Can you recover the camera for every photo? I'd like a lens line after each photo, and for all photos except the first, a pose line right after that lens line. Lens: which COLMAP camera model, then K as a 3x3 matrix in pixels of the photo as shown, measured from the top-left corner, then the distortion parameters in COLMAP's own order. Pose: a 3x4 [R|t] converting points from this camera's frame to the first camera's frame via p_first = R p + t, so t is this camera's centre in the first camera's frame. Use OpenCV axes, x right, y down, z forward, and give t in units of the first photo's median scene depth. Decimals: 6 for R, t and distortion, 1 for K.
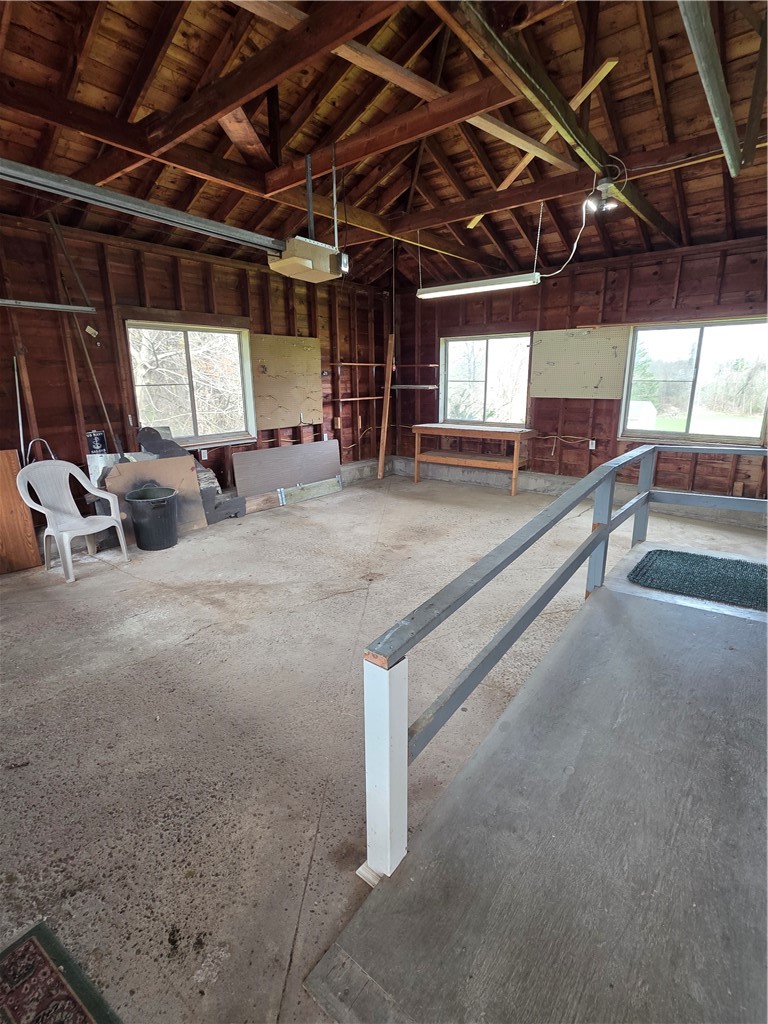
lens RADIAL K [[491.7, 0, 385.8], [0, 491.7, 511.1], [0, 0, 1]] dist [0.002309, 0.000271]
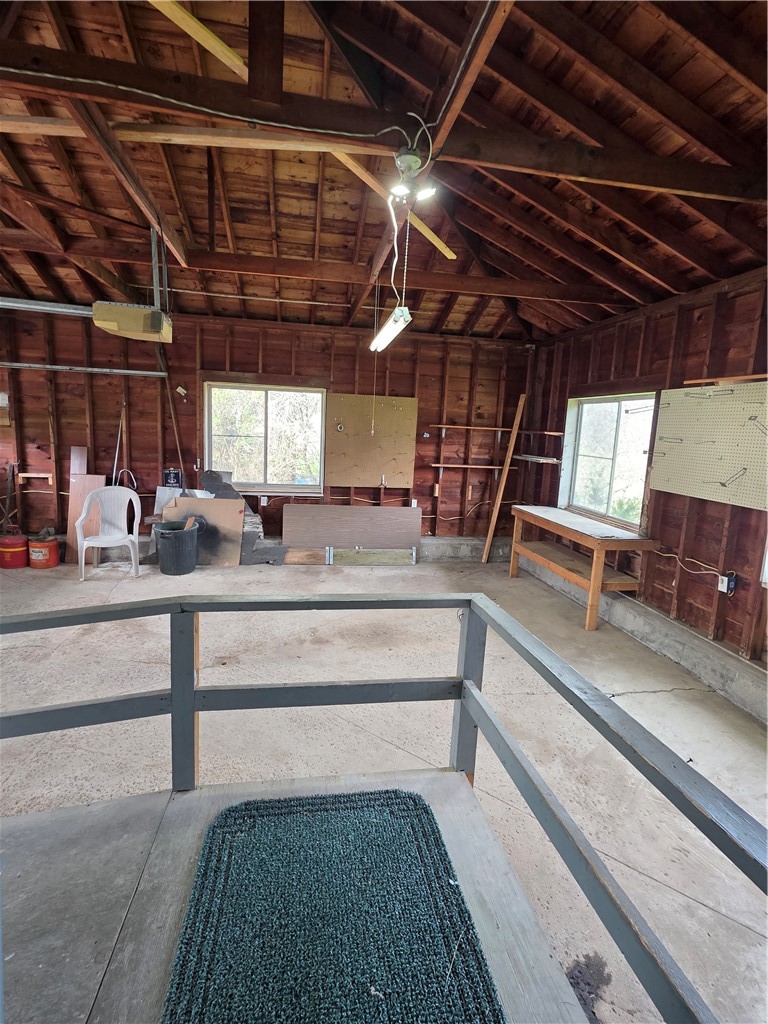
lens RADIAL K [[491.7, 0, 385.3], [0, 491.7, 508.2], [0, 0, 1]] dist [0.002309, 0.000271]
pose [[0.749625, 0.151849, -0.644209, 0.524698], [-0.226532, 0.973405, -0.034156, -0.122397], [0.621889, 0.171538, 0.764087, 0.341728]]
